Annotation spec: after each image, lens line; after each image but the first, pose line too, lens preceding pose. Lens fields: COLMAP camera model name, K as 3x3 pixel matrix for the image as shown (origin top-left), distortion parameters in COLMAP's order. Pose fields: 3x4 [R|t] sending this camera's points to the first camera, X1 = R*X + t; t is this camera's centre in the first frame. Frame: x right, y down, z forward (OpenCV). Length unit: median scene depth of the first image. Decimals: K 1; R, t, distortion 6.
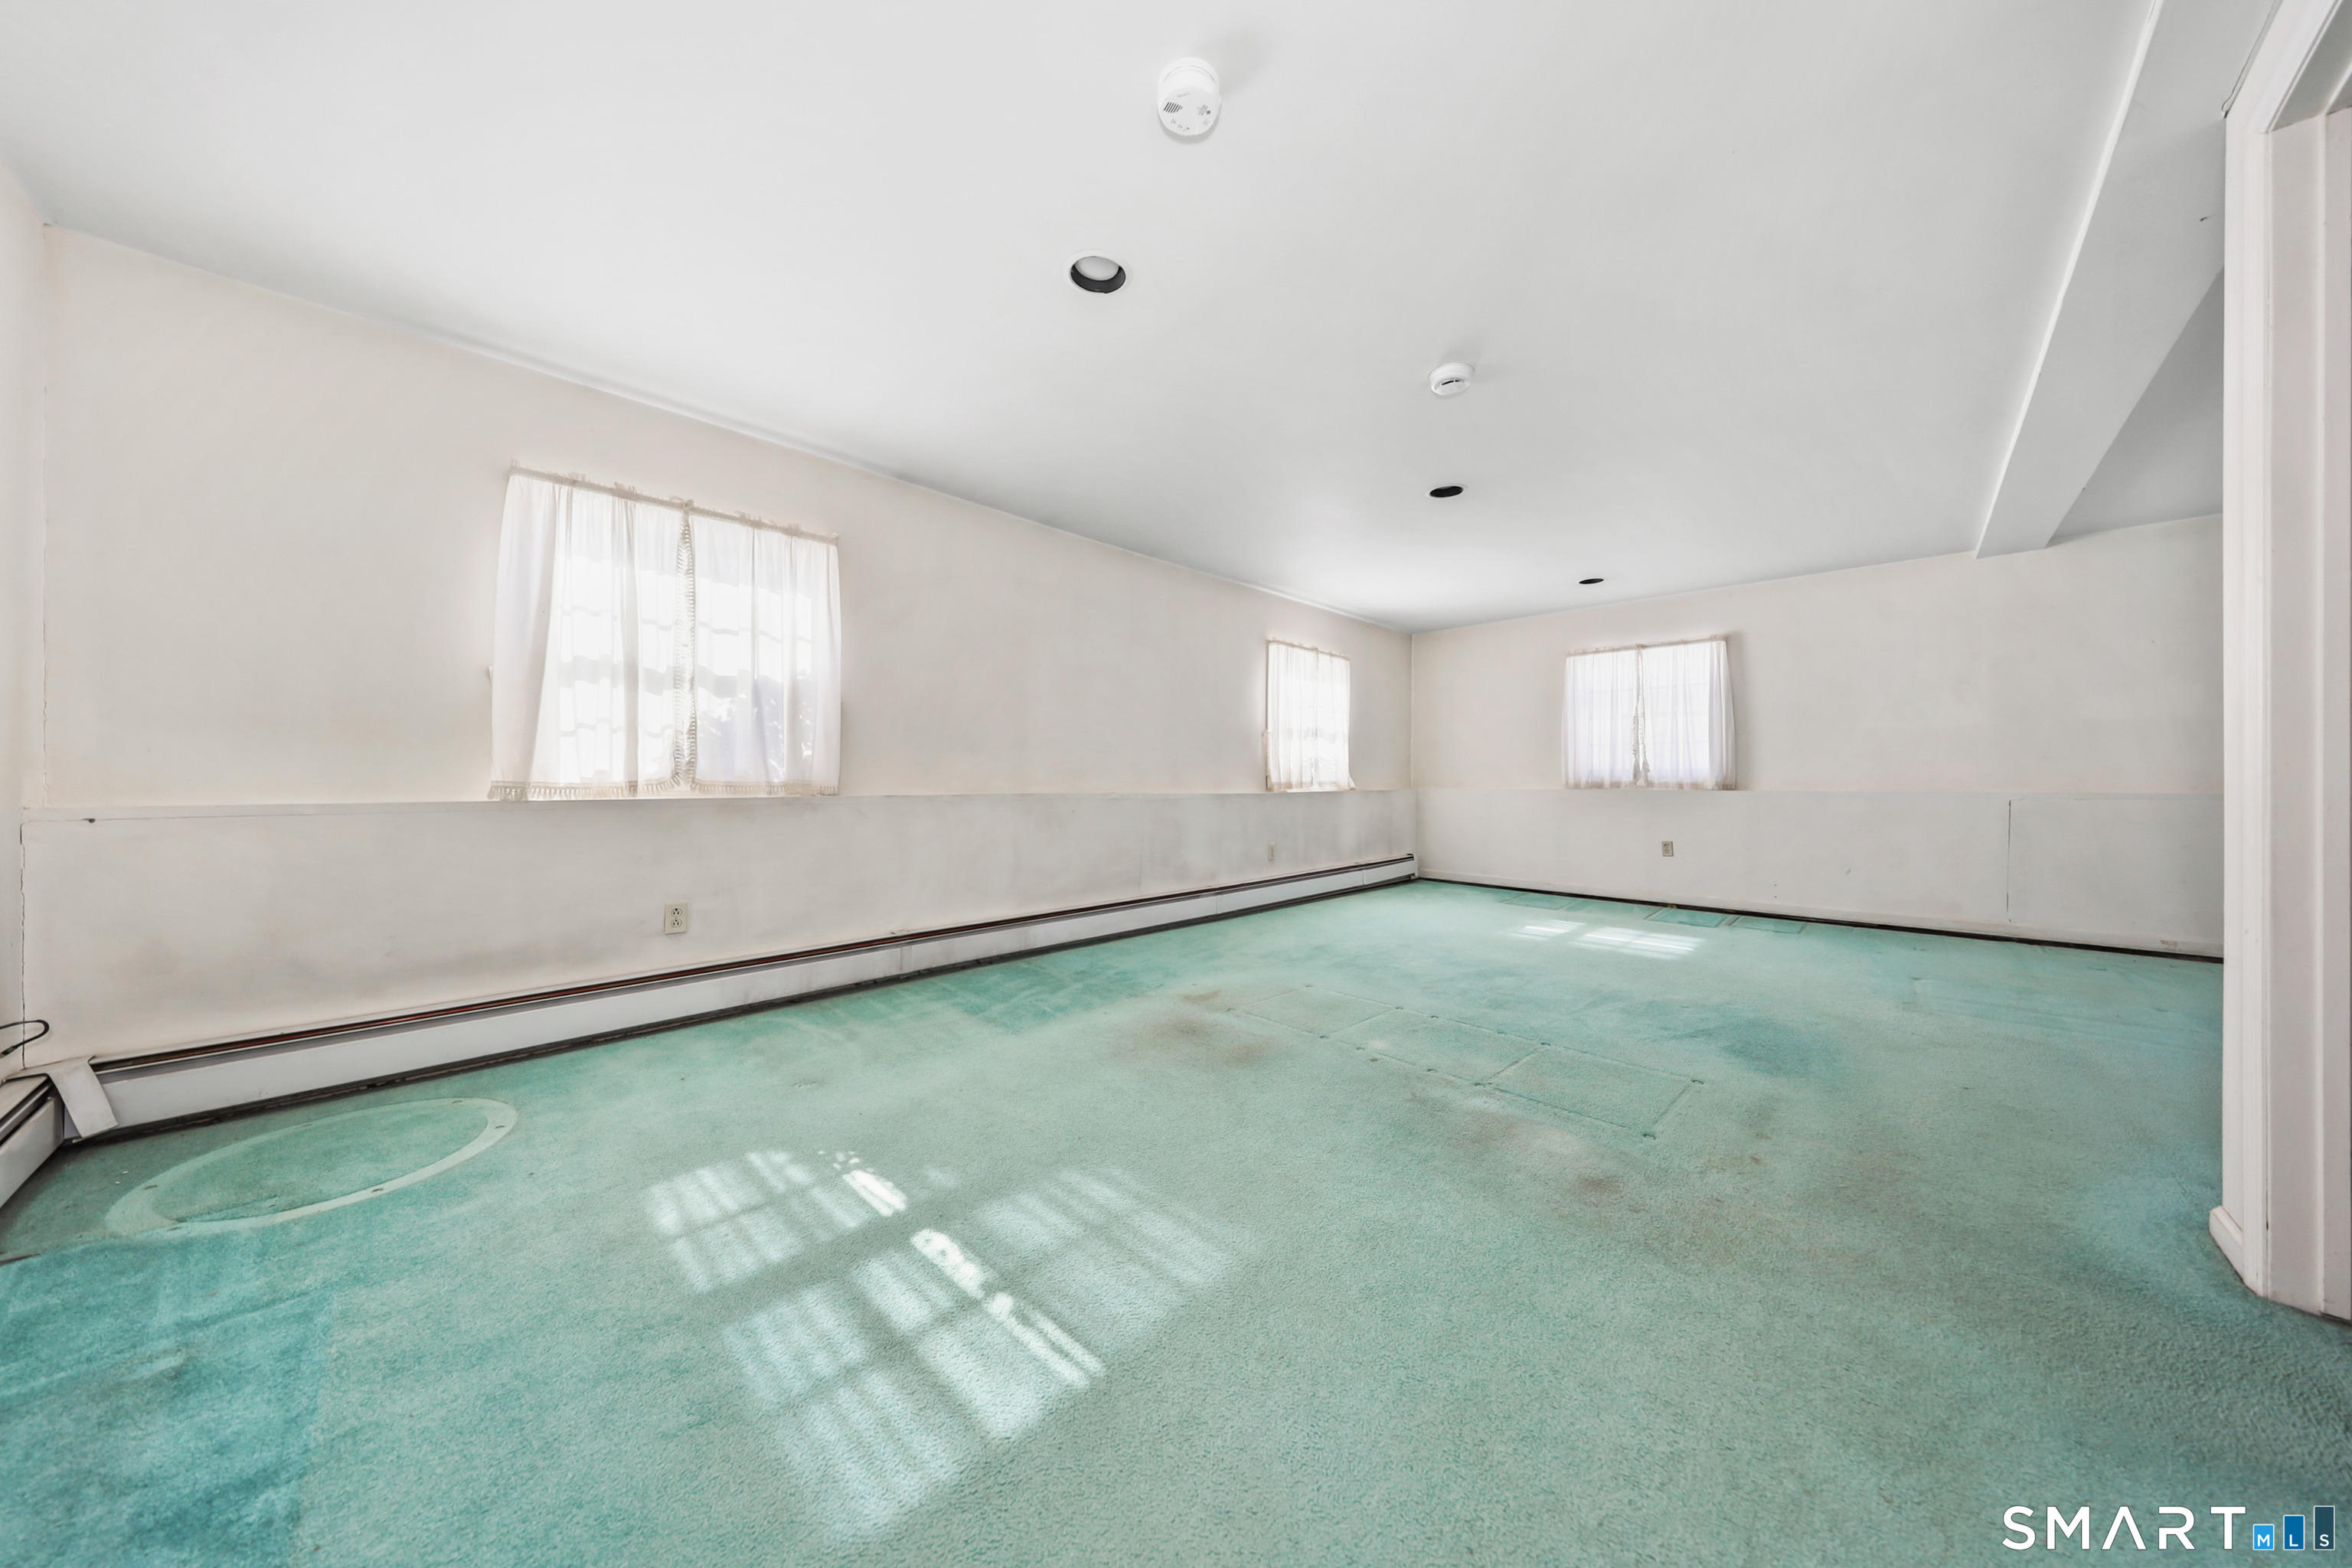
lens RADIAL K [[786.0, 0, 1176.0], [0, 786.0, 784.0], [0, 0, 1]] dist [0.000773, -0.000008]
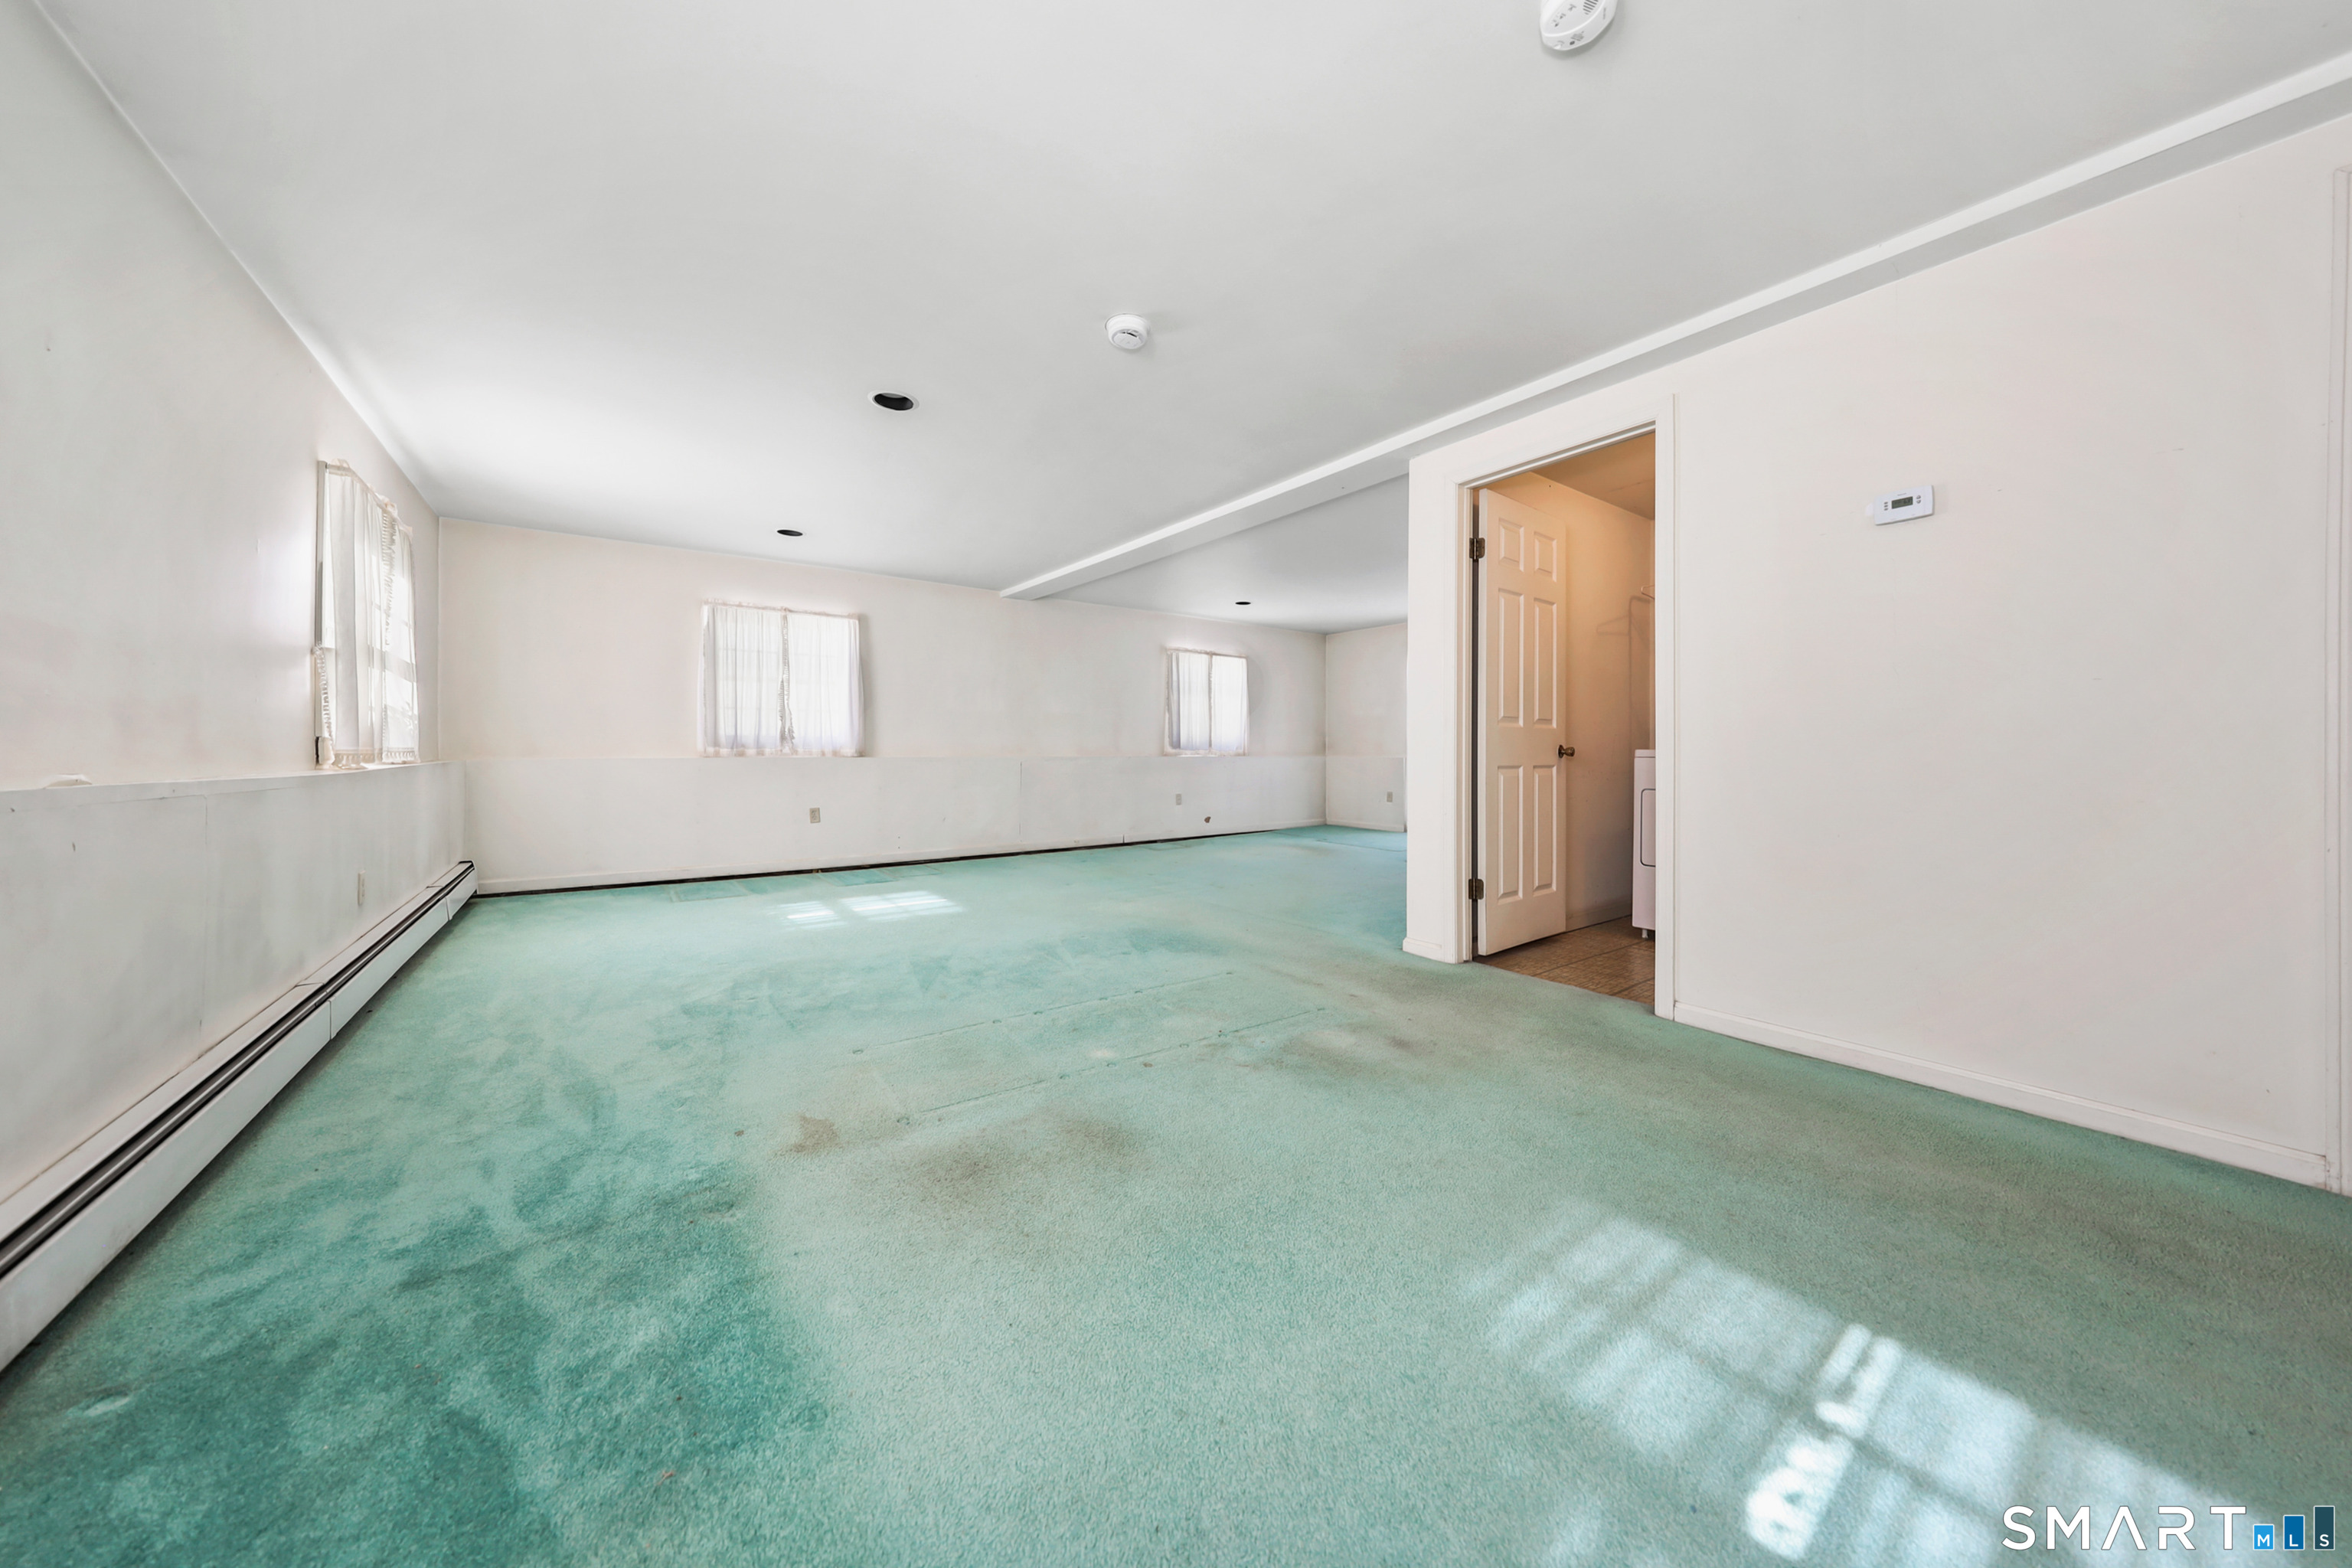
lens RADIAL K [[755.1, 0, 1186.4], [0, 755.1, 749.3], [0, 0, 1]] dist [0.000571, -0.000081]
pose [[0.144713, -0.000778, 0.989473, -0.467675], [0.002252, 0.999997, 0.000457, -0.003380], [-0.989471, 0.002162, 0.144715, 0.674176]]
